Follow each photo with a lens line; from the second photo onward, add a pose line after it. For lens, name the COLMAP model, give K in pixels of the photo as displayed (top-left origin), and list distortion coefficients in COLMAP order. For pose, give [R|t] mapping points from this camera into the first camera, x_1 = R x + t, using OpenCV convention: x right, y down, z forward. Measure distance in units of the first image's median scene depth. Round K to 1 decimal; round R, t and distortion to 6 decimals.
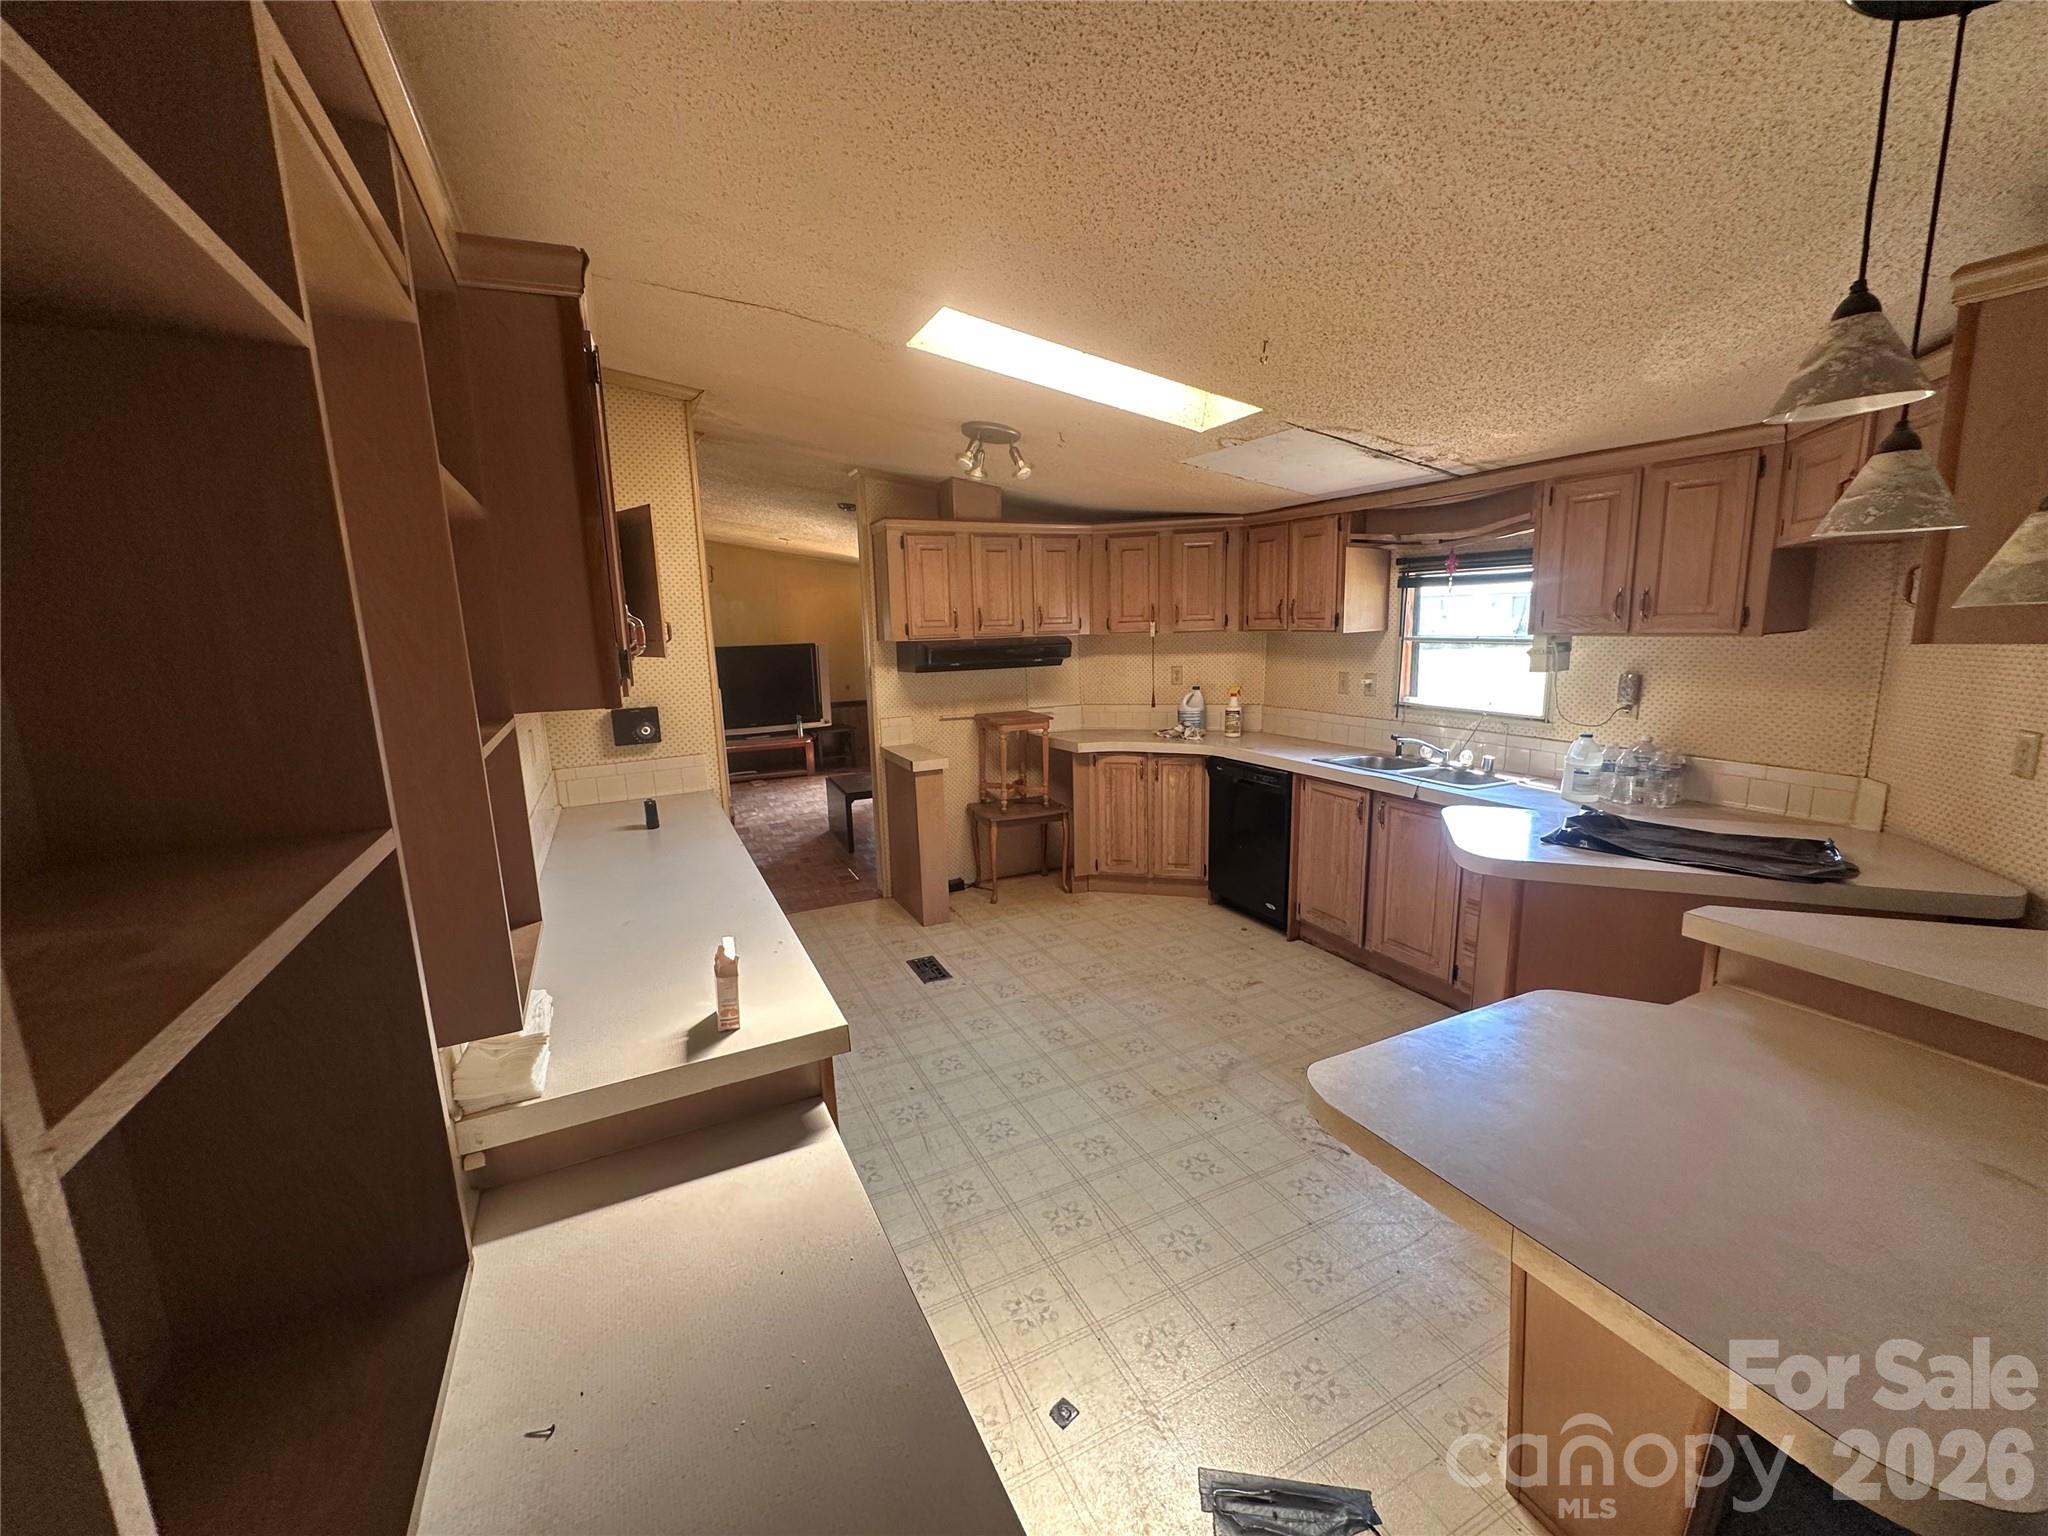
lens RADIAL K [[822.9, 0, 1023.1], [0, 822.9, 766.3], [0, 0, 1]] dist [-0.000667, 0.000045]
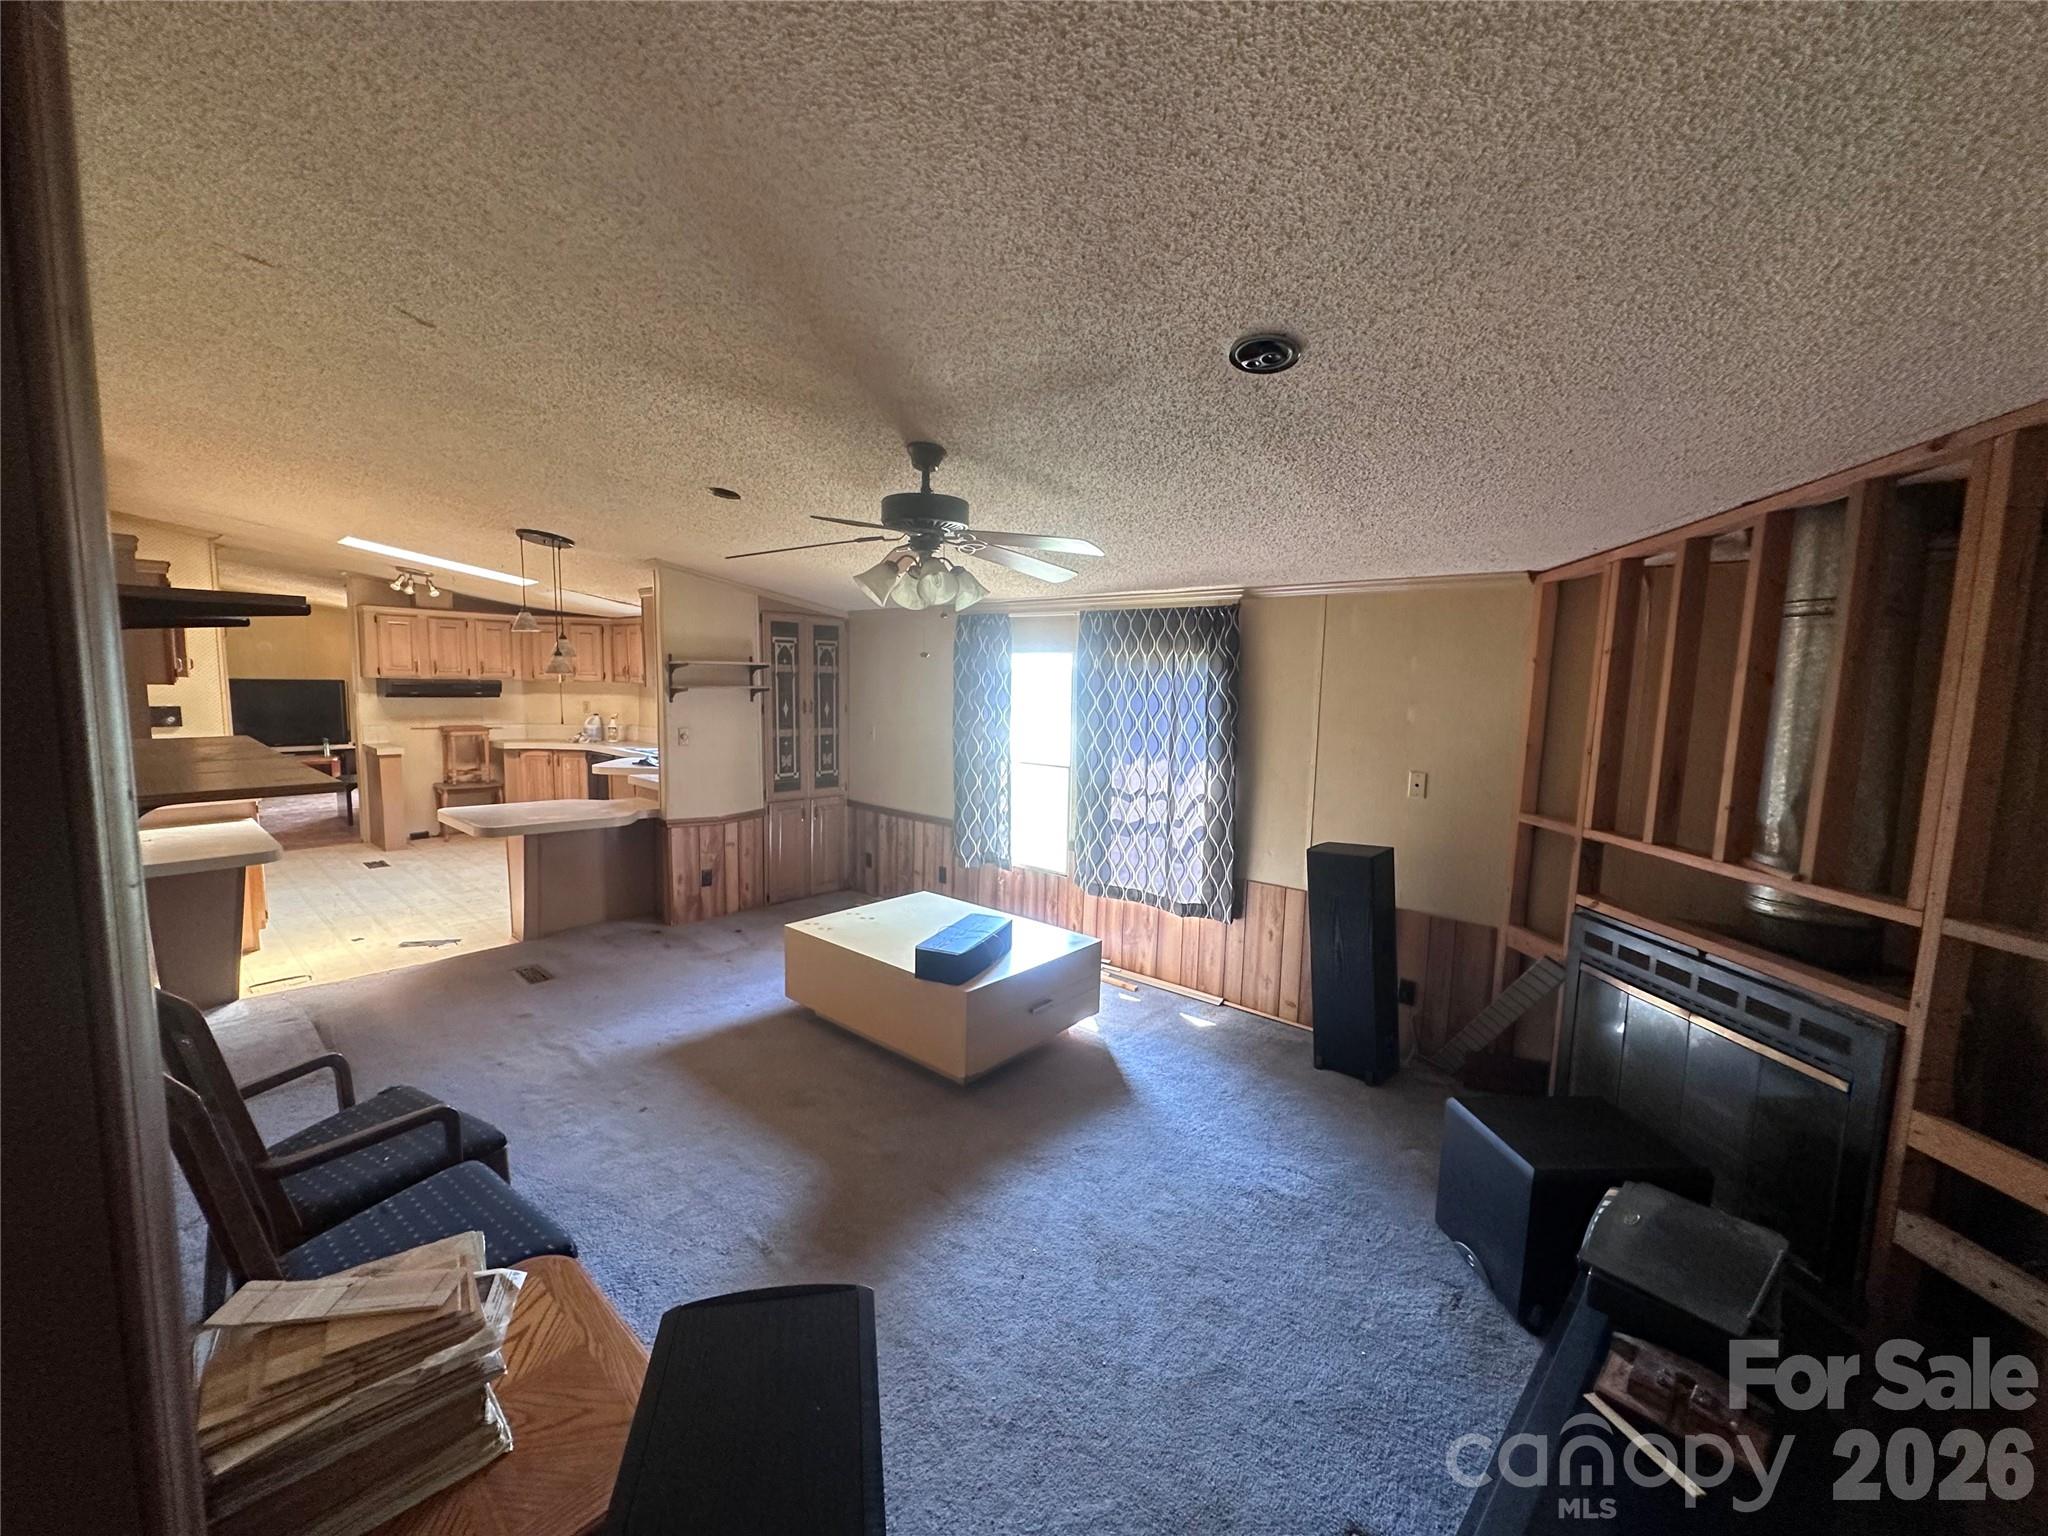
lens RADIAL K [[822.9, 0, 1025.7], [0, 822.9, 765.4], [0, 0, 1]] dist [-0.000667, 0.000045]
pose [[0.923124, 0.008955, 0.384397, 0.396527], [0.019051, 0.997436, -0.068986, 0.151088], [-0.384029, 0.071005, 0.920587, -0.939877]]
